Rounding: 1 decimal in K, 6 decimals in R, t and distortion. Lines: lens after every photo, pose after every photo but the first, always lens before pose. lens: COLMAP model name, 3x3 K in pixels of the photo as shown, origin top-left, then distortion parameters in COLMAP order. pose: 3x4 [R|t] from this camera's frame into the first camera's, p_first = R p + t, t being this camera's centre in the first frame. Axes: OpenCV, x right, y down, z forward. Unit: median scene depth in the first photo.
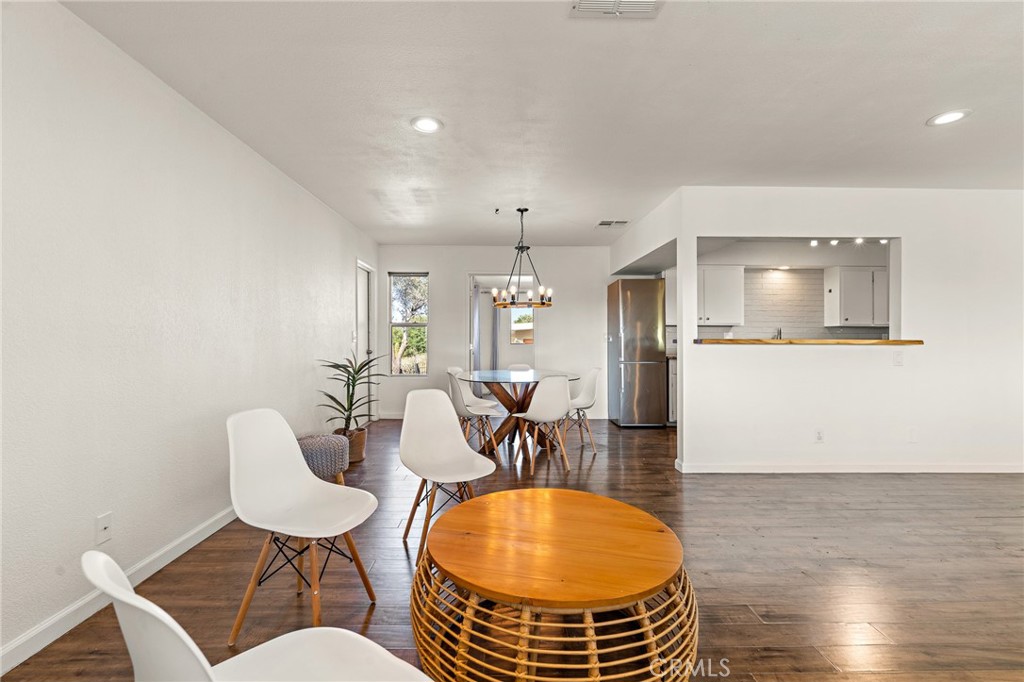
lens RADIAL K [[455.3, 0, 511.2], [0, 455.3, 332.2], [0, 0, 1]] dist [0.000525, 0.000499]
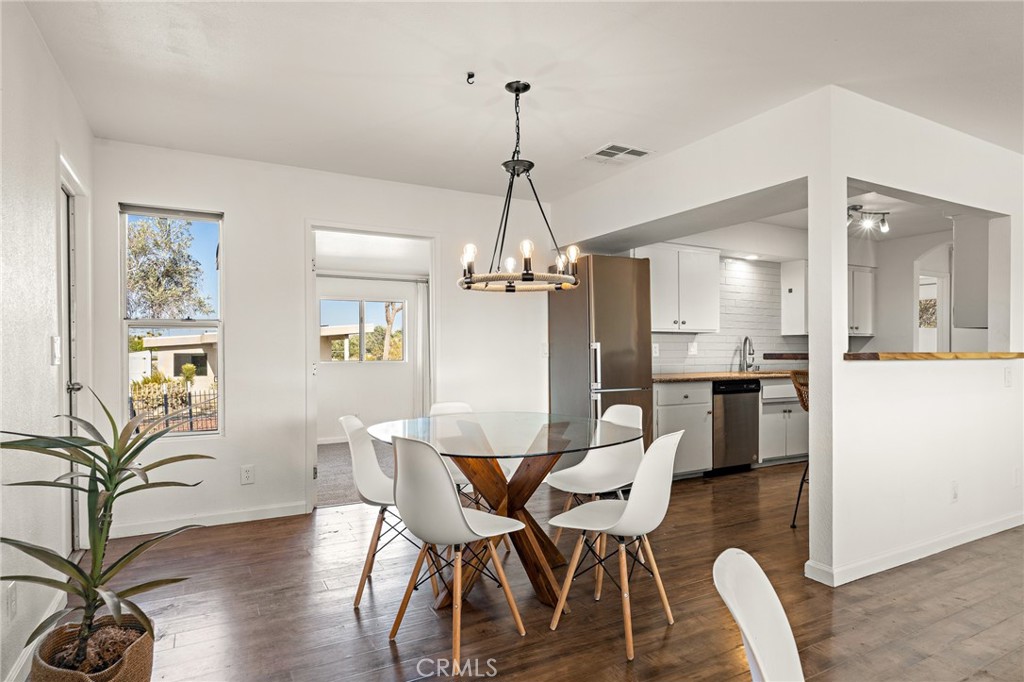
lens RADIAL K [[570.2, 0, 519.1], [0, 570.2, 348.8], [0, 0, 1]] dist [0.001100, -0.000904]
pose [[0.885642, -0.003080, 0.464358, -0.256279], [-0.001607, 0.999952, 0.009696, 0.003229], [-0.464366, -0.009333, 0.885594, 0.461446]]
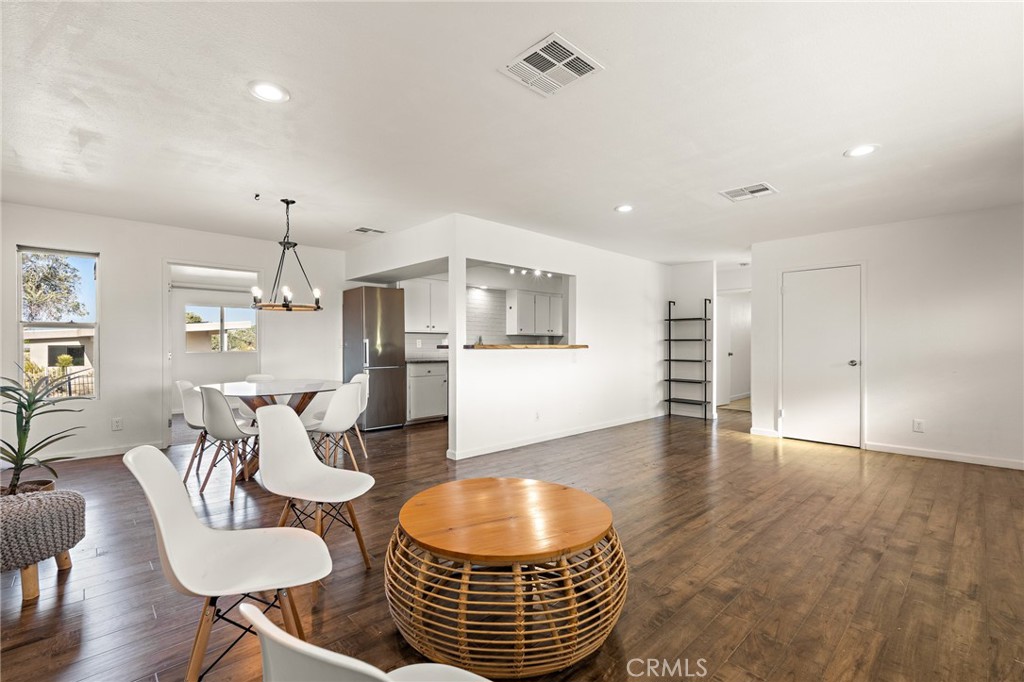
lens RADIAL K [[453.7, 0, 508.0], [0, 453.7, 342.8], [0, 0, 1]] dist [-0.003589, 0.000593]
pose [[0.741663, -0.000778, 0.670772, -0.252604], [-0.007248, 0.999932, 0.009175, -0.001795], [-0.670733, -0.011666, 0.741607, 0.046691]]
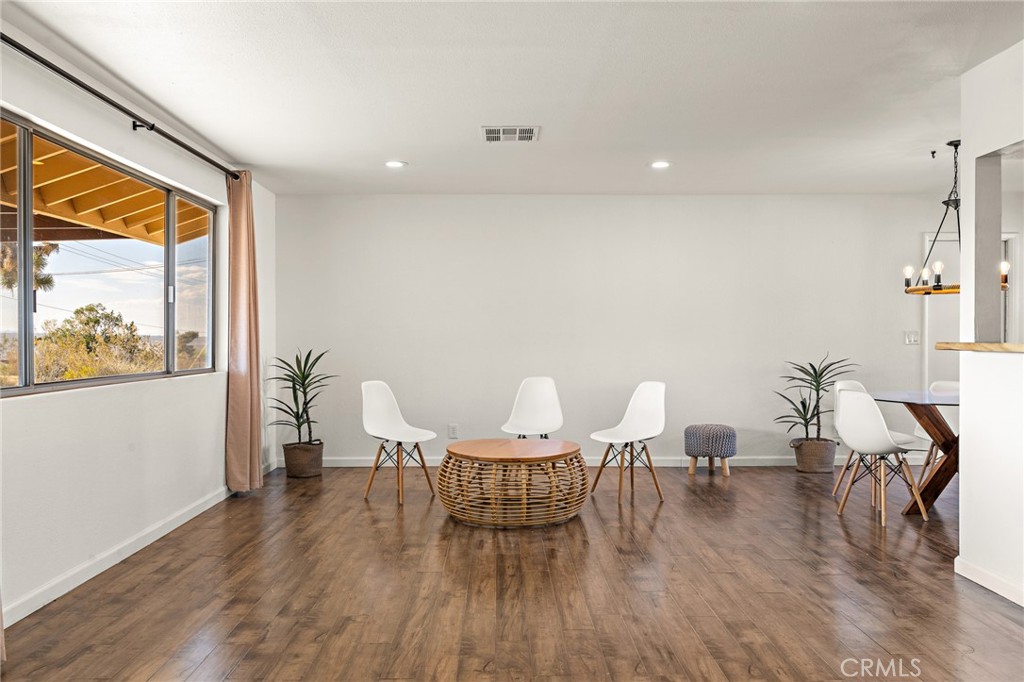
lens RADIAL K [[783.8, 0, 498.7], [0, 783.8, 346.2], [0, 0, 1]] dist [-0.001282, -0.000803]
pose [[-0.021217, 0.011738, -0.999706, 1.164048], [0.013923, 0.999838, 0.011444, 0.001850], [0.999678, -0.013676, -0.021377, 0.368343]]
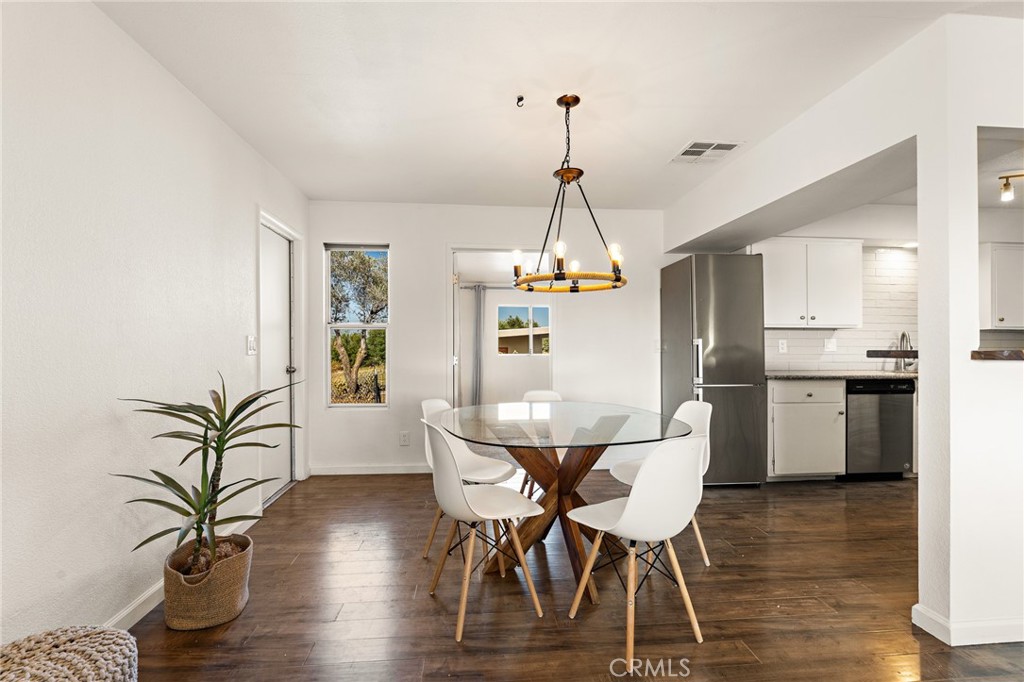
lens RADIAL K [[453.7, 0, 508.0], [0, 453.7, 342.8], [0, 0, 1]] dist [-0.003589, 0.000593]
pose [[0.997722, -0.000511, 0.067452, -0.079319], [0.000108, 0.999982, 0.005970, 0.004233], [-0.067454, -0.005949, 0.997705, 0.487222]]
